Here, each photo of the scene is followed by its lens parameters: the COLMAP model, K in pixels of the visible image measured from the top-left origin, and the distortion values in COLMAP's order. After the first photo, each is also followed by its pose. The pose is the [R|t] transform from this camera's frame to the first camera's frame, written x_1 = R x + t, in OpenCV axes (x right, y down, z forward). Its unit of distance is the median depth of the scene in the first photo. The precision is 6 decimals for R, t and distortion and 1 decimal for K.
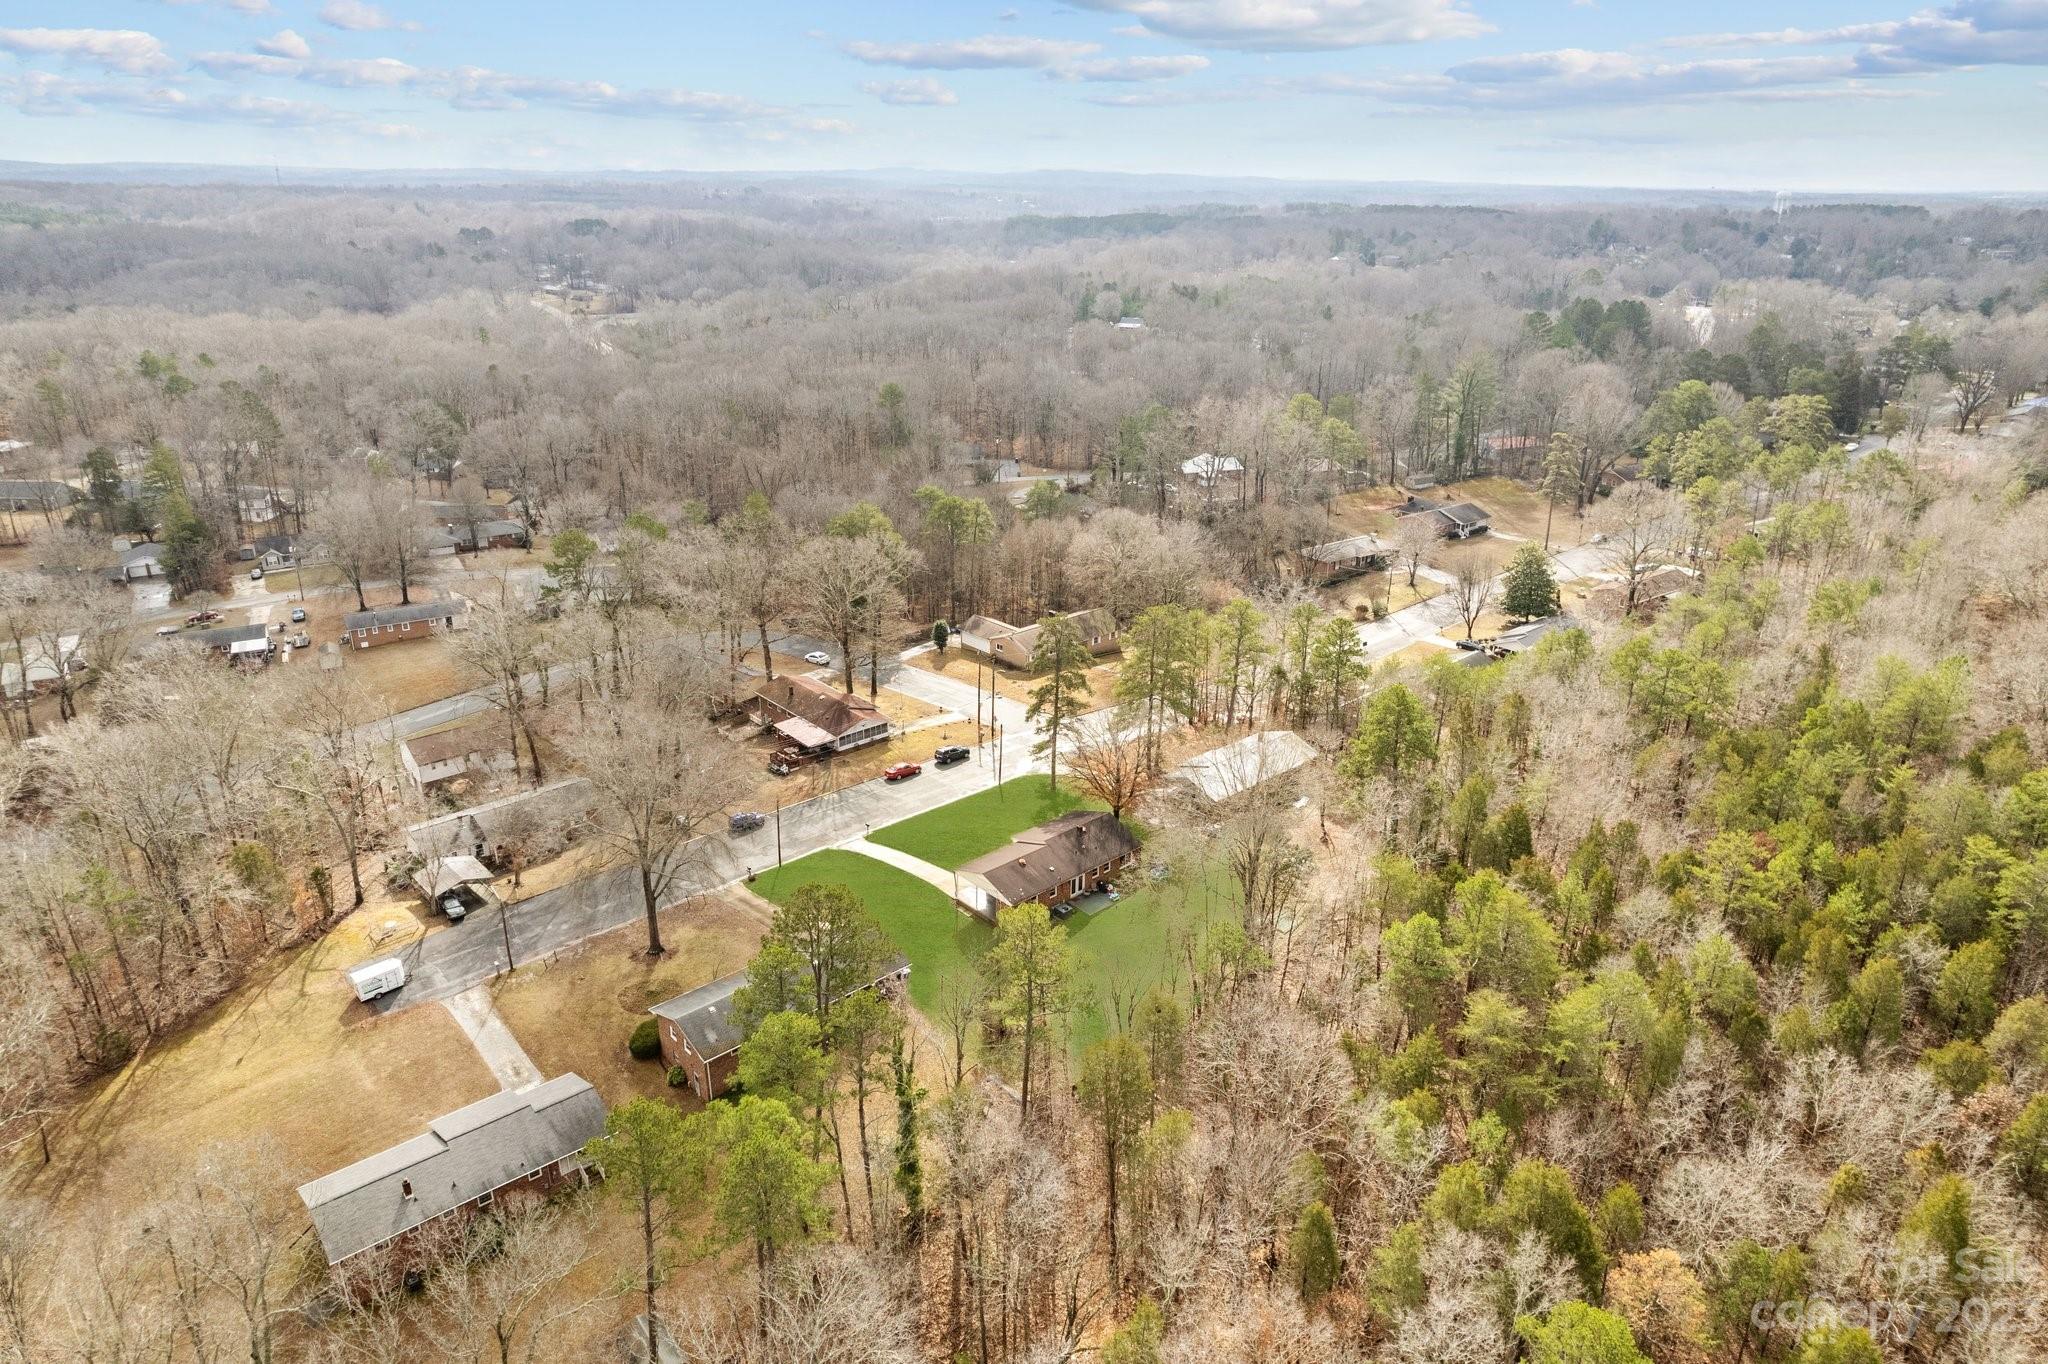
lens RADIAL K [[1278.6, 0, 1024.0], [0, 1278.6, 682.0], [0, 0, 1]] dist [-0.021355, 0.000096]
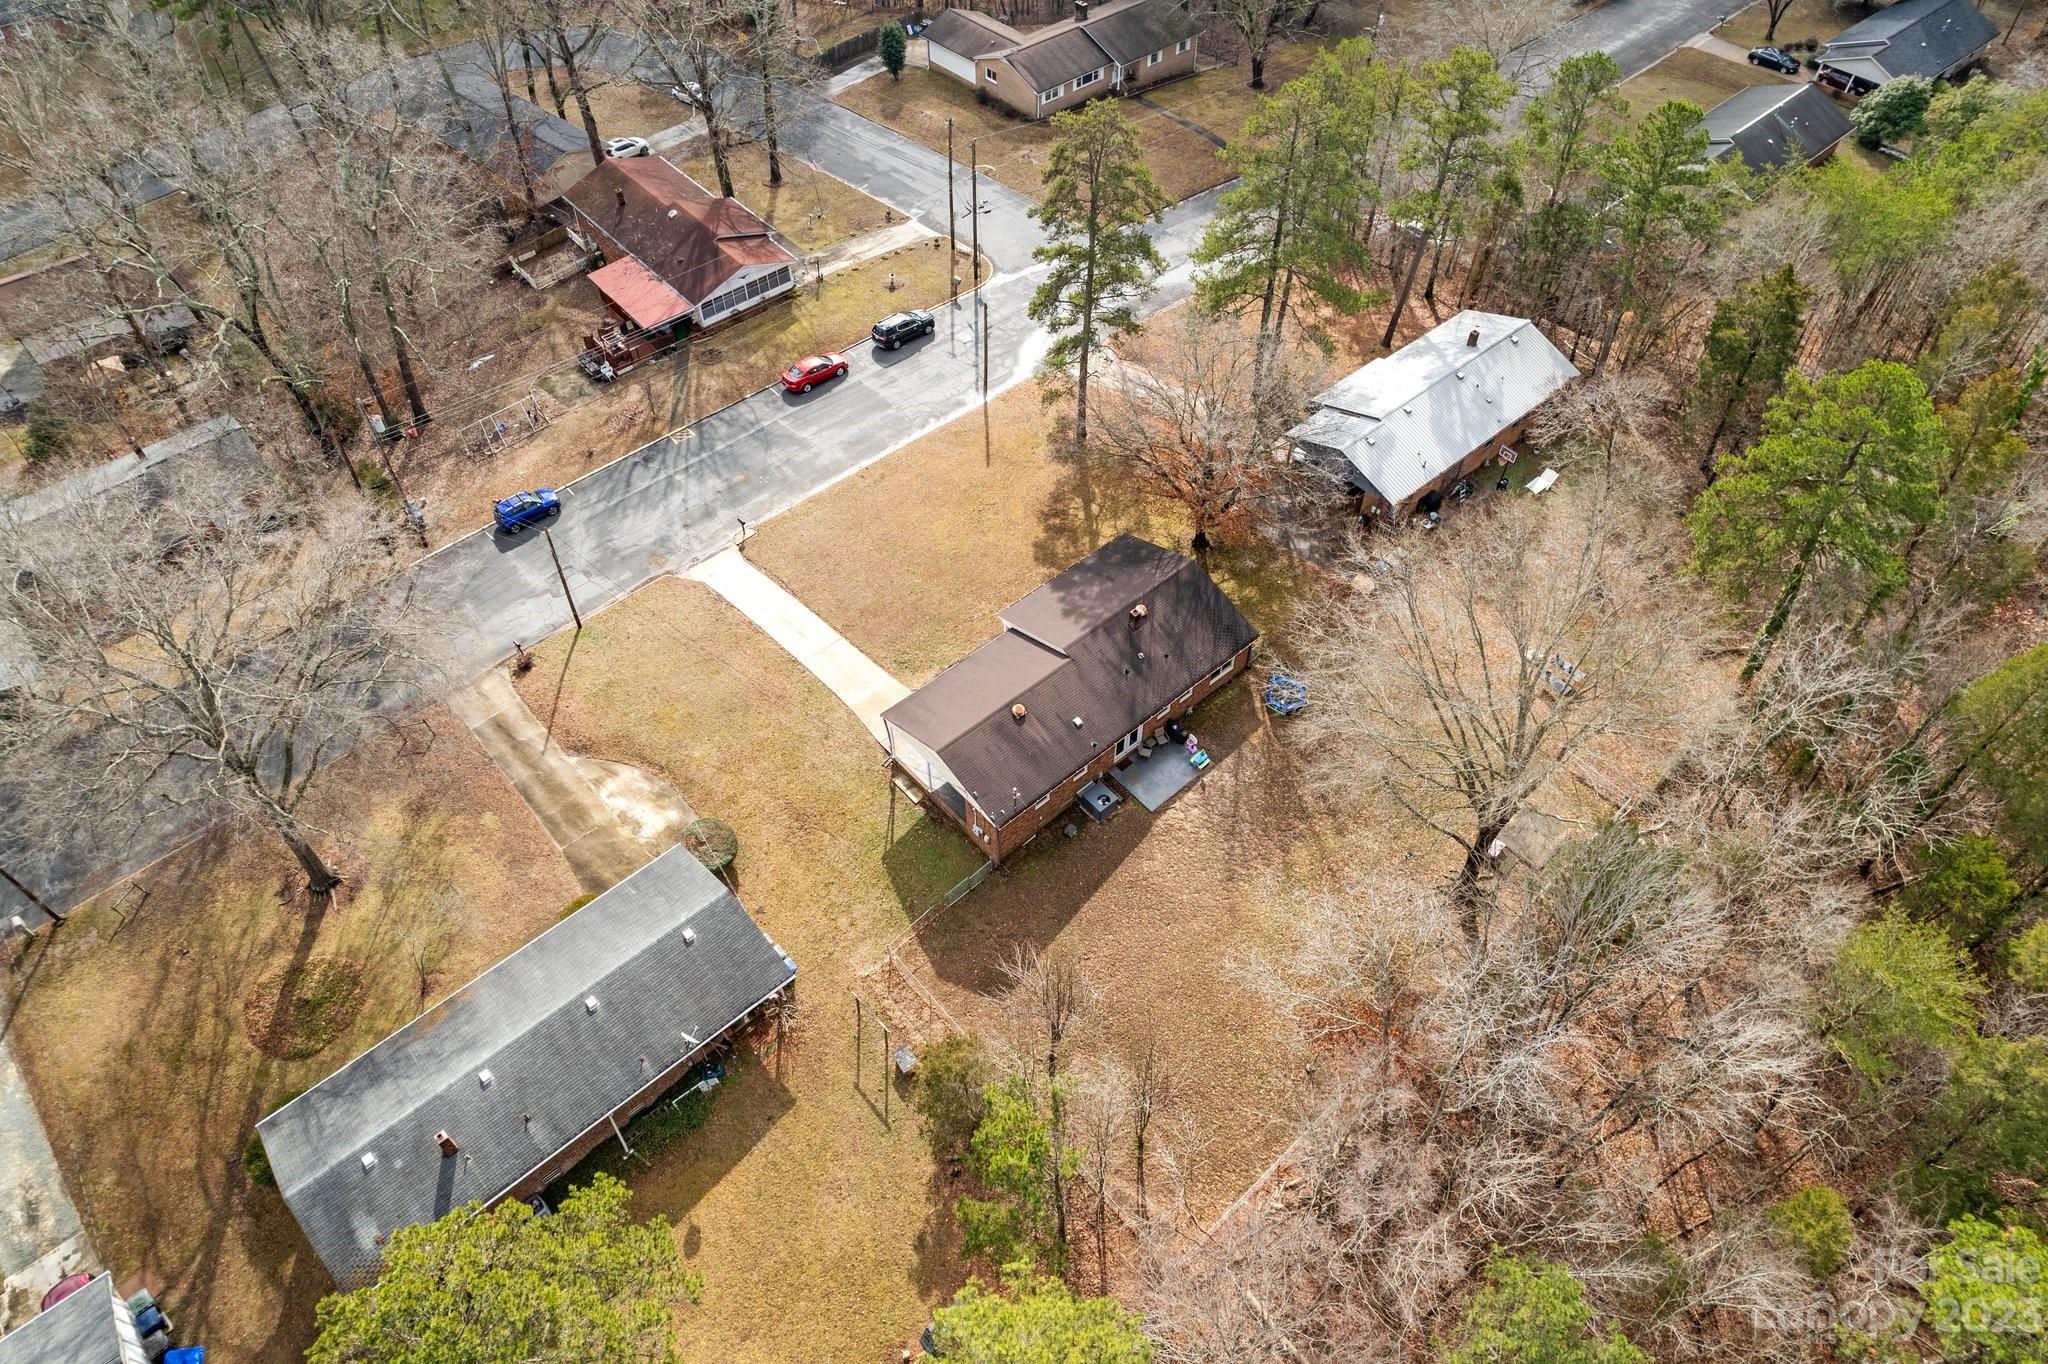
lens RADIAL K [[1291.9, 0, 1024.0], [0, 1291.9, 682.0], [0, 0, 1]] dist [-0.067535, 0.074017]
pose [[0.999861, -0.001283, -0.016633, 0.006976], [0.009206, 0.873930, 0.485965, -0.084381], [0.013913, -0.486050, 0.873820, 0.430328]]
